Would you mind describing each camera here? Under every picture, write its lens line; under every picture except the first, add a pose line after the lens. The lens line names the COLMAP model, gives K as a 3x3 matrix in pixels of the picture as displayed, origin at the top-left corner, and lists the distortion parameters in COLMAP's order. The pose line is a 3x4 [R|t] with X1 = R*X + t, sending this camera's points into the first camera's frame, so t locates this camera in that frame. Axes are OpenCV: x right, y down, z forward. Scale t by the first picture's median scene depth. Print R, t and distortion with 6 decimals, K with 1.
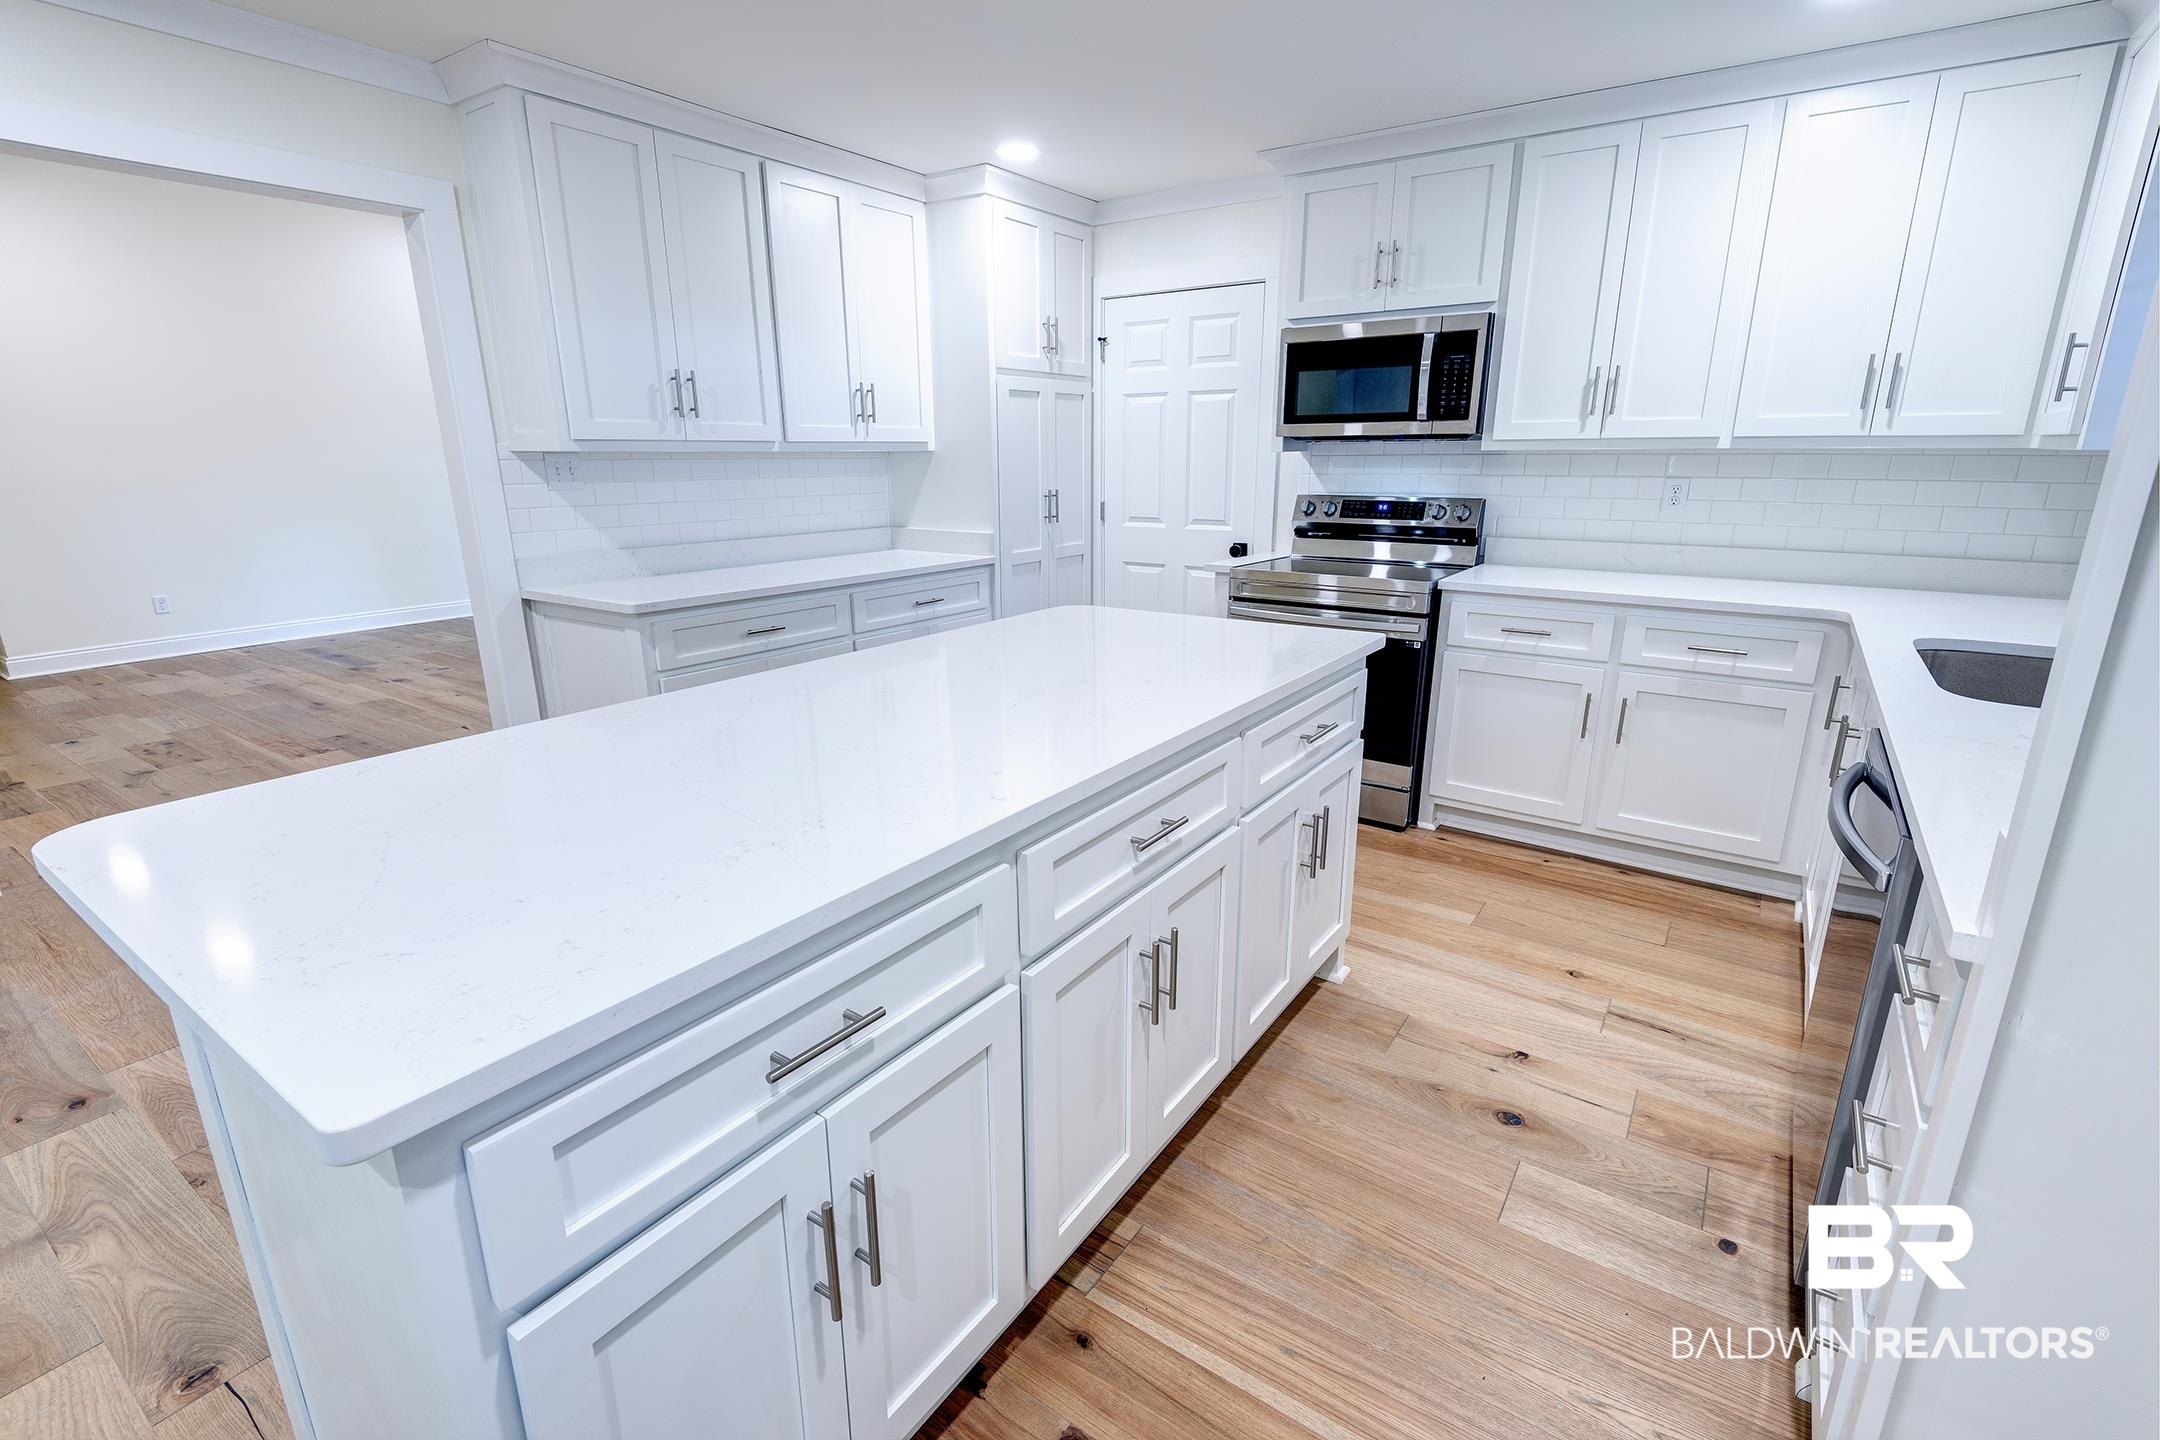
lens RADIAL K [[971.9, 0, 1091.0], [0, 971.9, 722.2], [0, 0, 1]] dist [0.058813, -0.046637]
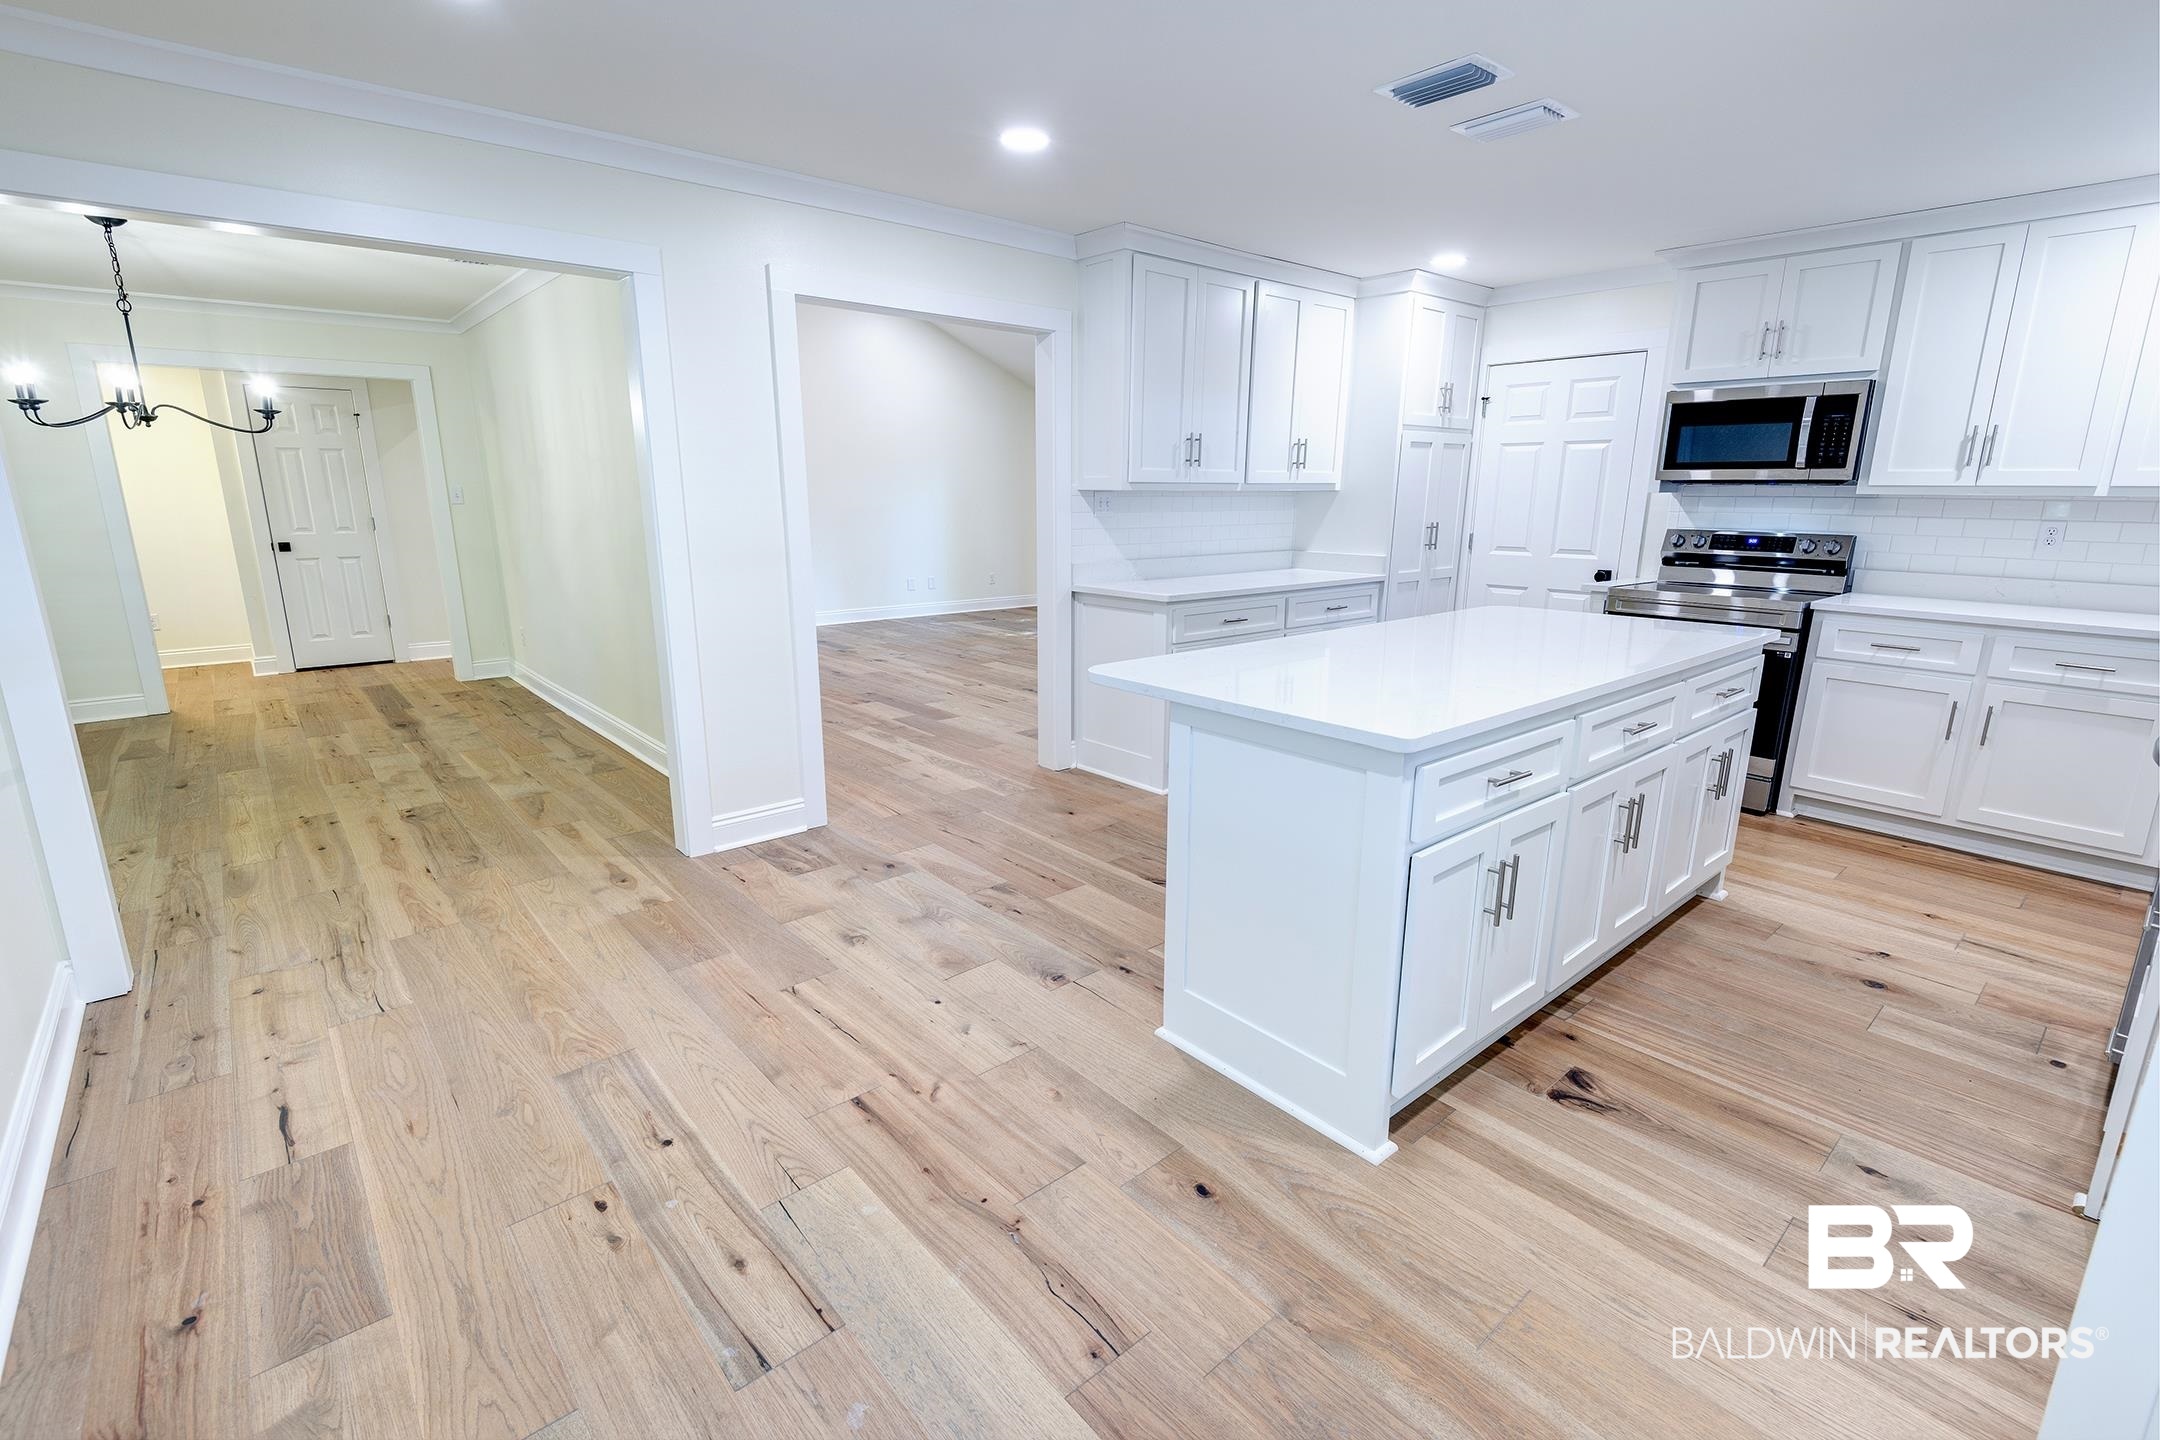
lens RADIAL K [[980.2, 0, 1094.4], [0, 980.2, 720.5], [0, 0, 1]] dist [0.032292, -0.019683]
pose [[0.969274, 0.066035, -0.236955, -0.184904], [-0.075584, 0.996644, -0.031434, 0.098255], [0.234084, 0.048378, 0.971012, -0.347460]]
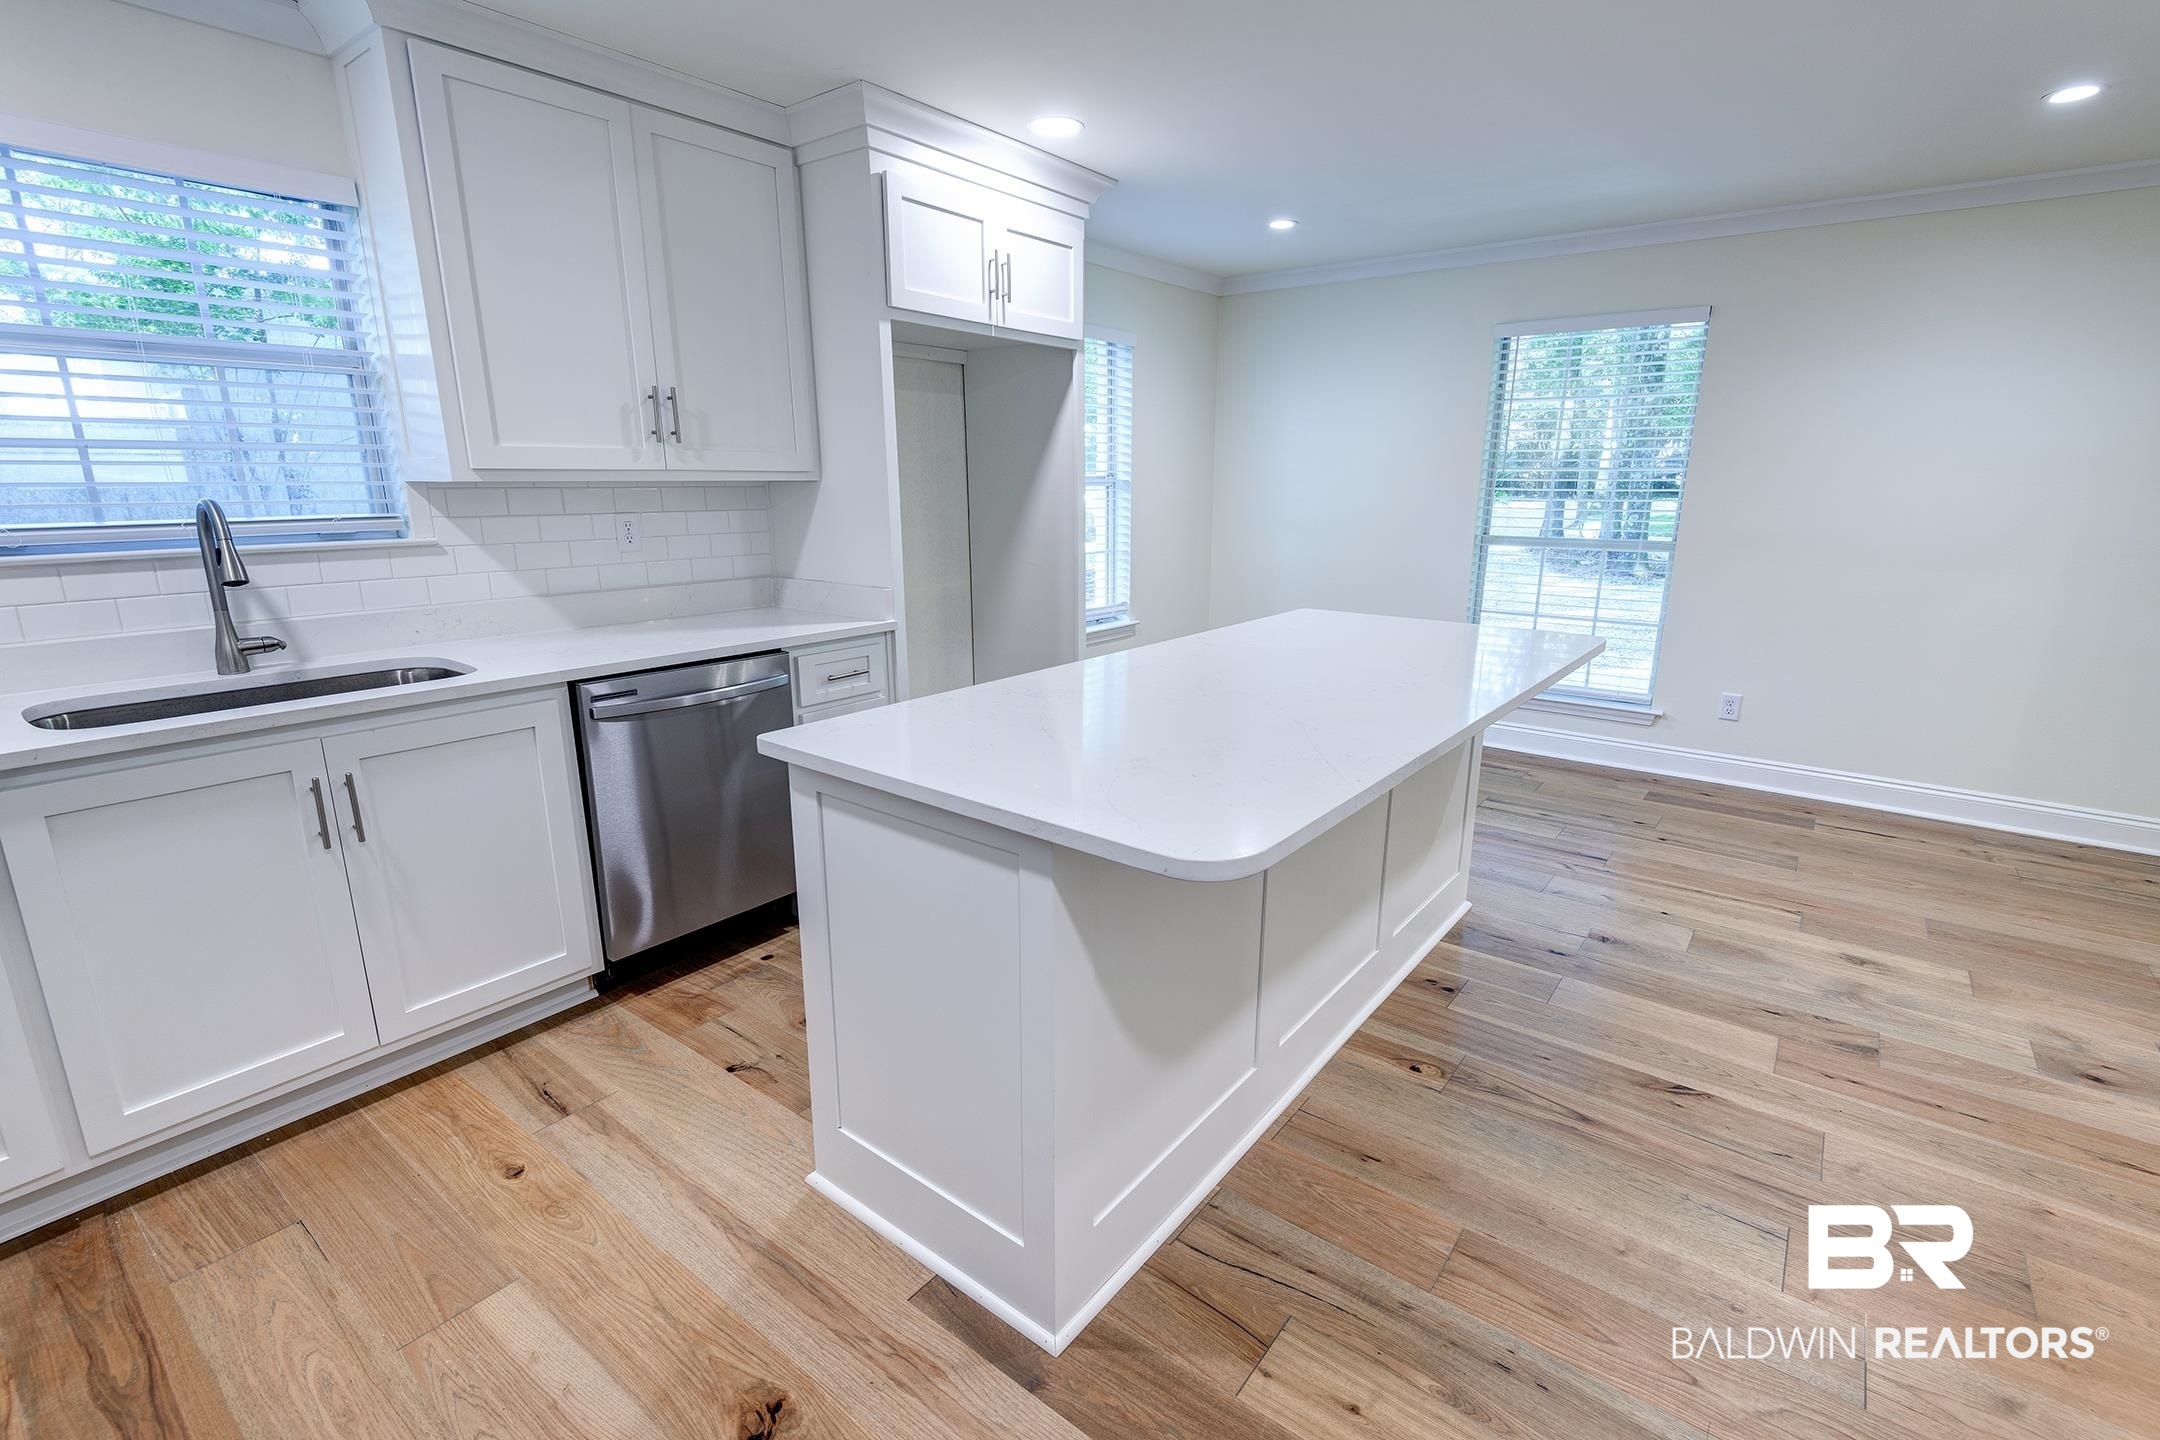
lens RADIAL K [[969.9, 0, 1086.3], [0, 969.9, 718.0], [0, 0, 1]] dist [0.036691, -0.022634]
pose [[-0.997961, -0.012722, 0.062543, 0.007669], [0.020139, 0.867101, 0.497725, -0.313235], [-0.060563, 0.497970, -0.865077, 1.094677]]
